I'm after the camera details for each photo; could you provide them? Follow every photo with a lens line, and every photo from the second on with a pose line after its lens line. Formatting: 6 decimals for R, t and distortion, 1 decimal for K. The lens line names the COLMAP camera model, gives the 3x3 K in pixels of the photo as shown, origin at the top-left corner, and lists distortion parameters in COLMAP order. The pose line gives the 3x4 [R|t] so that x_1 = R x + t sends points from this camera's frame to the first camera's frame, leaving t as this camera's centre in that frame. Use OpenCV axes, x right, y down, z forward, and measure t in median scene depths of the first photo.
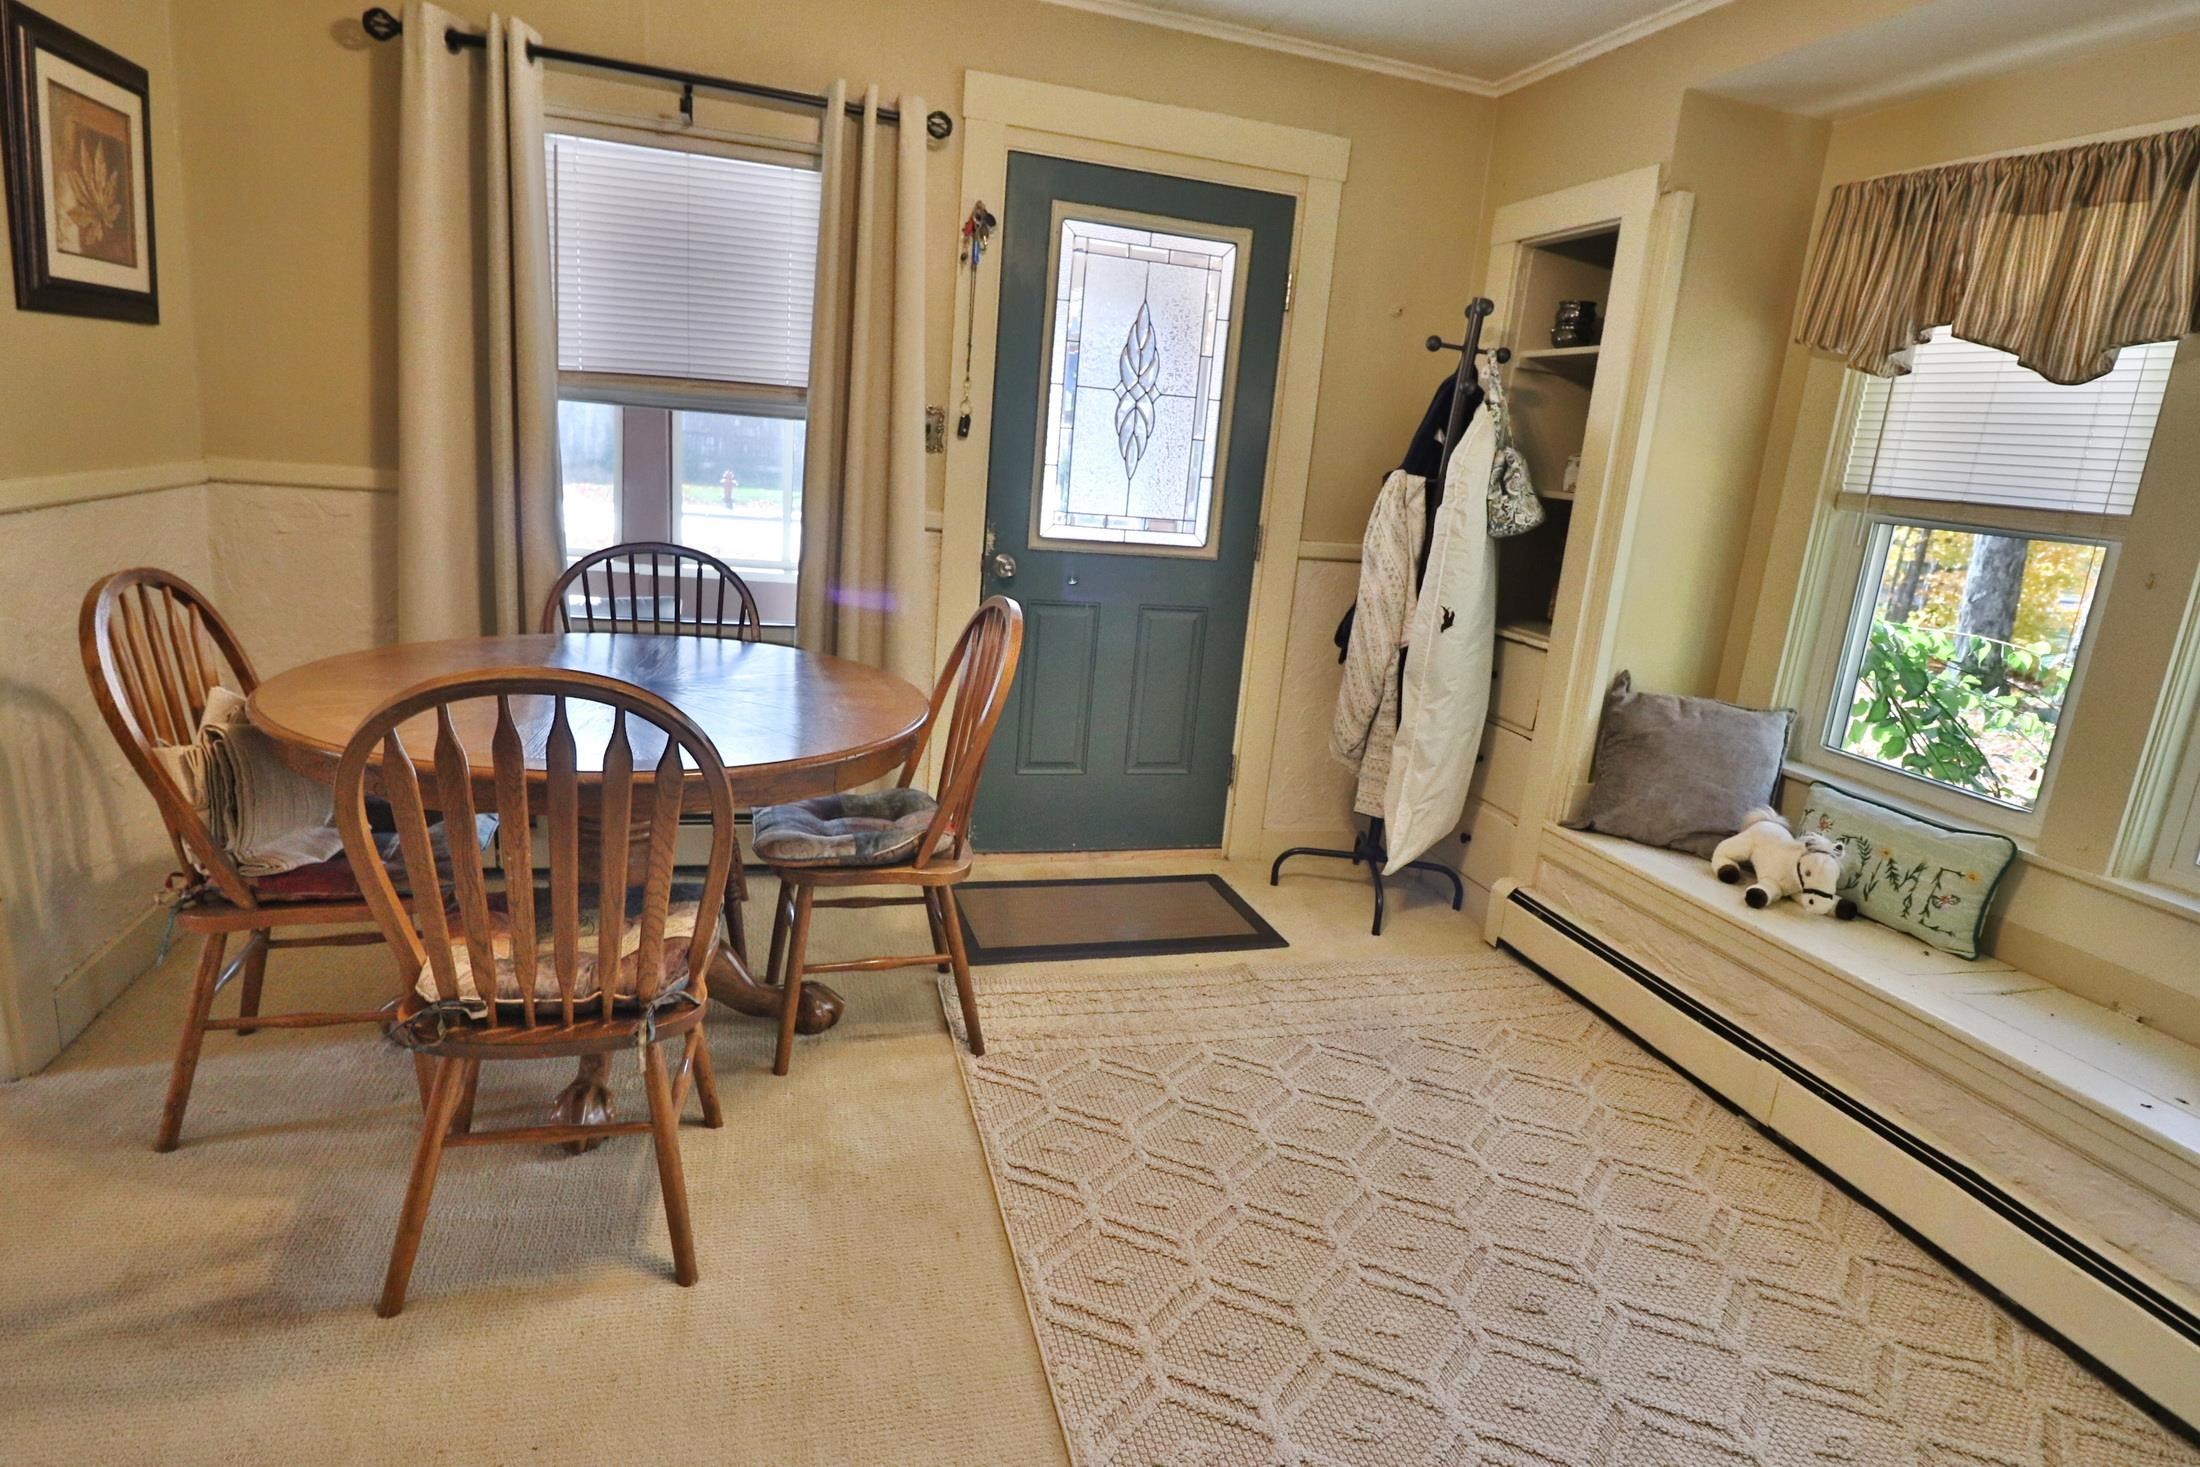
lens RADIAL K [[1134.8, 0, 1094.1], [0, 1134.8, 718.8], [0, 0, 1]] dist [0.002066, -0.015188]
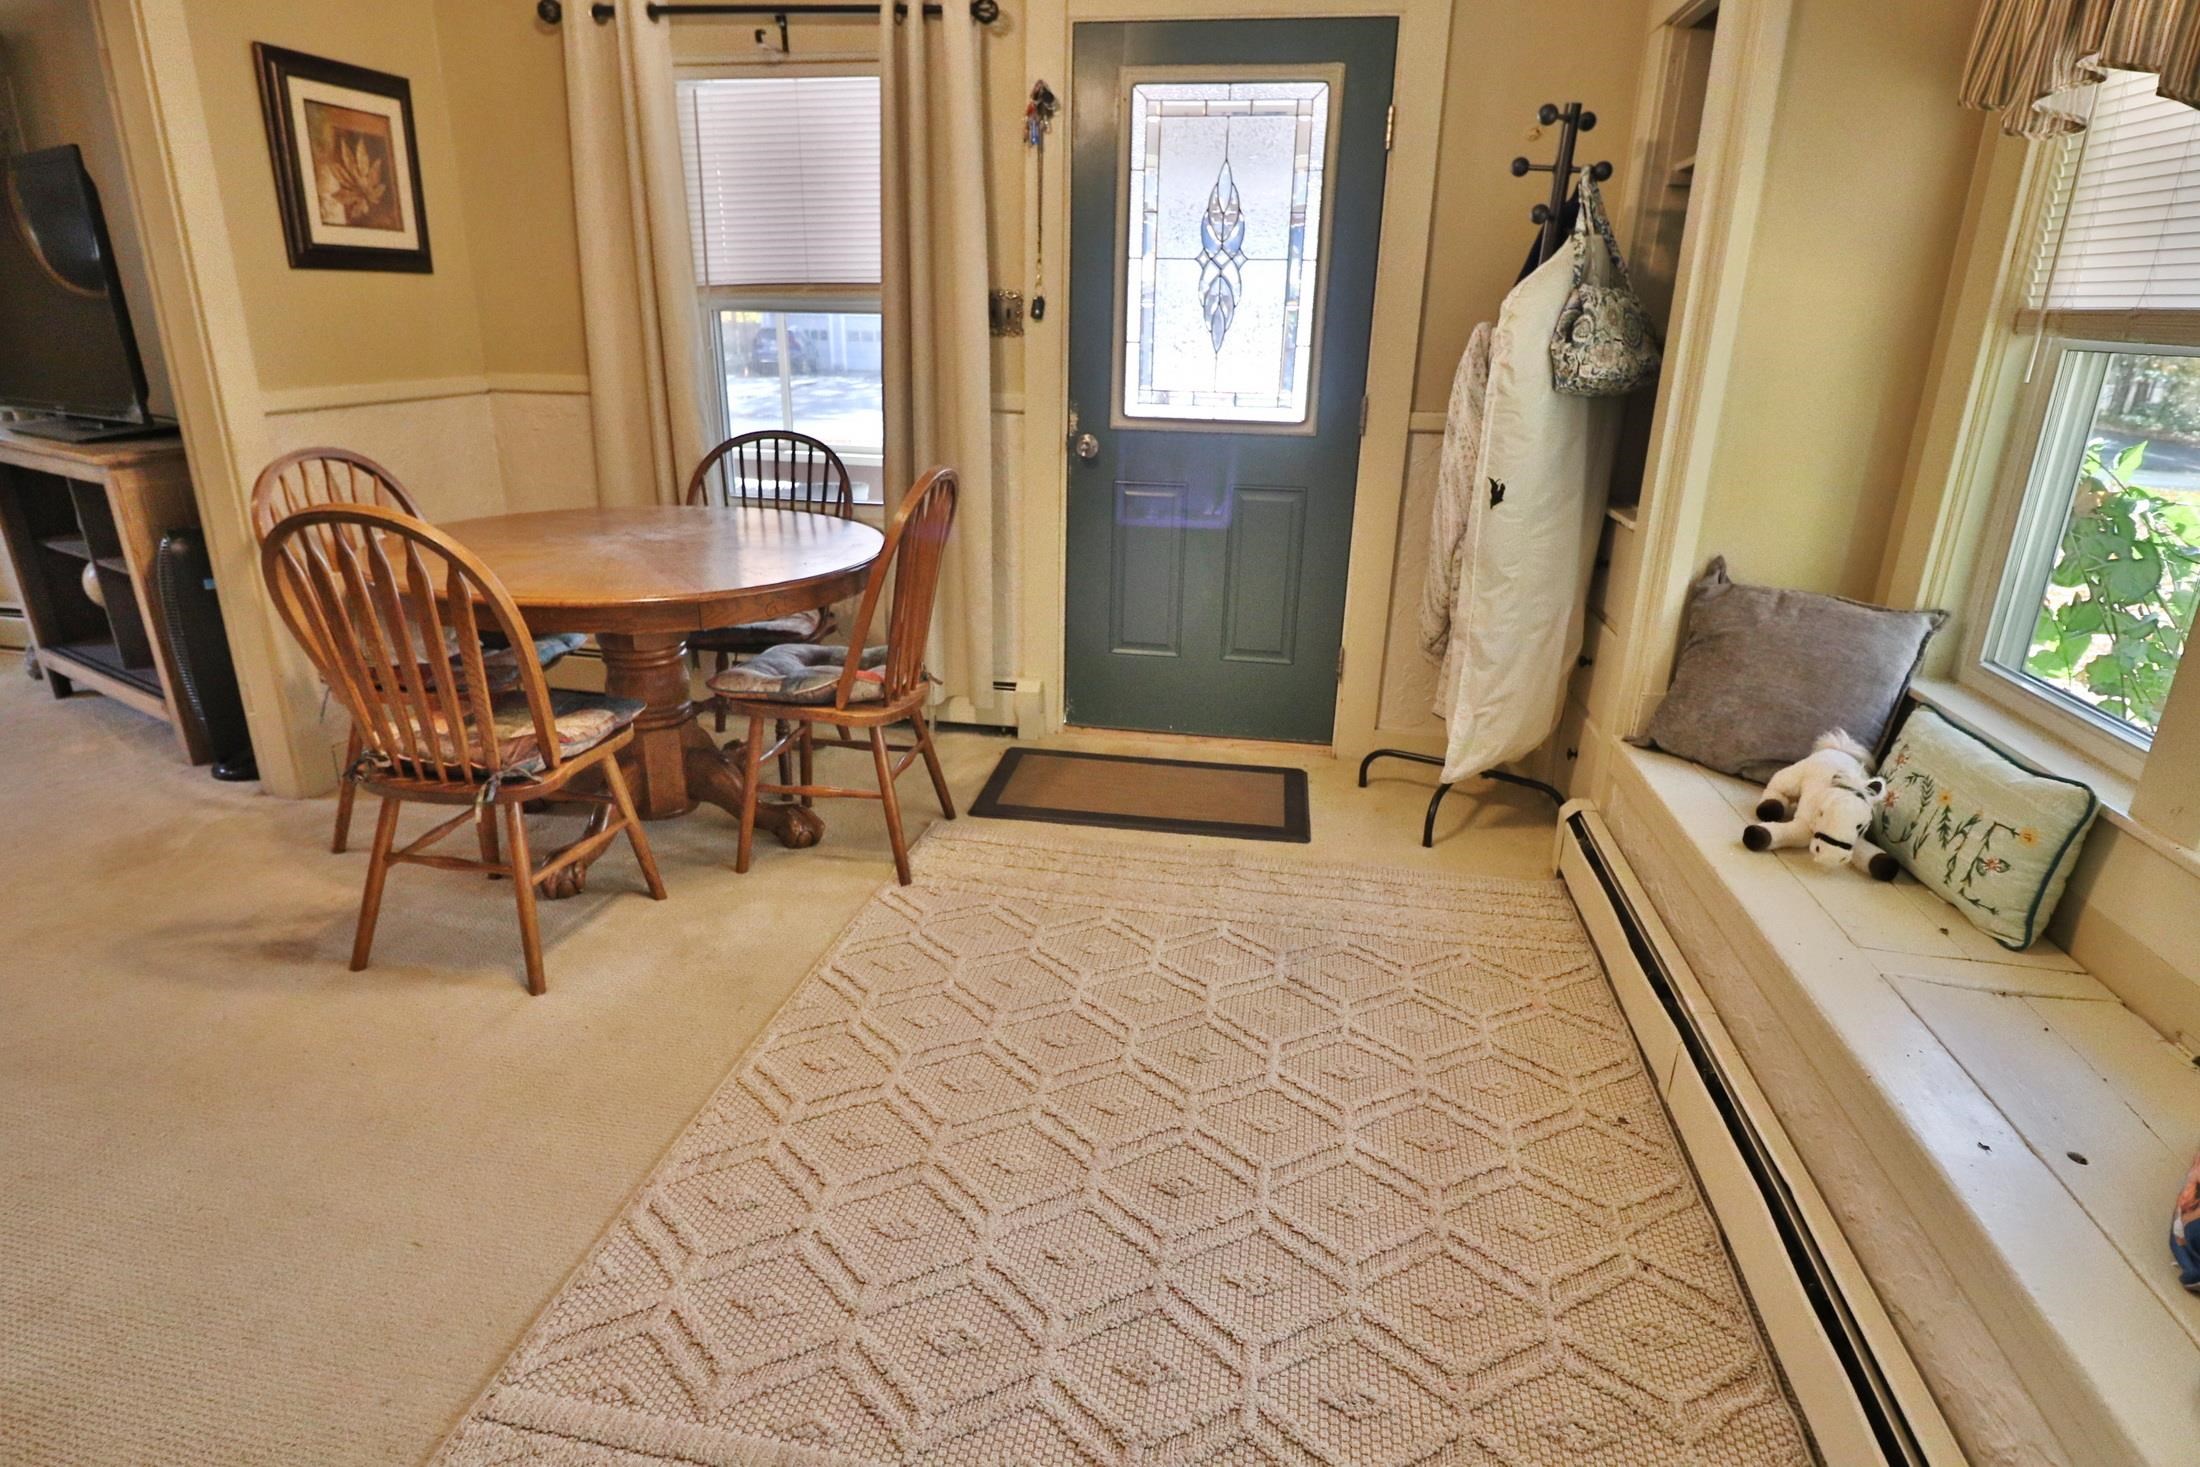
lens RADIAL K [[1134.8, 0, 1094.1], [0, 1134.8, 718.8], [0, 0, 1]] dist [0.002066, -0.015188]
pose [[0.898669, 0.080121, -0.431249, 0.449441], [-0.047395, 0.995157, 0.086121, 0.025519], [0.436060, -0.056955, 0.898113, 0.079168]]
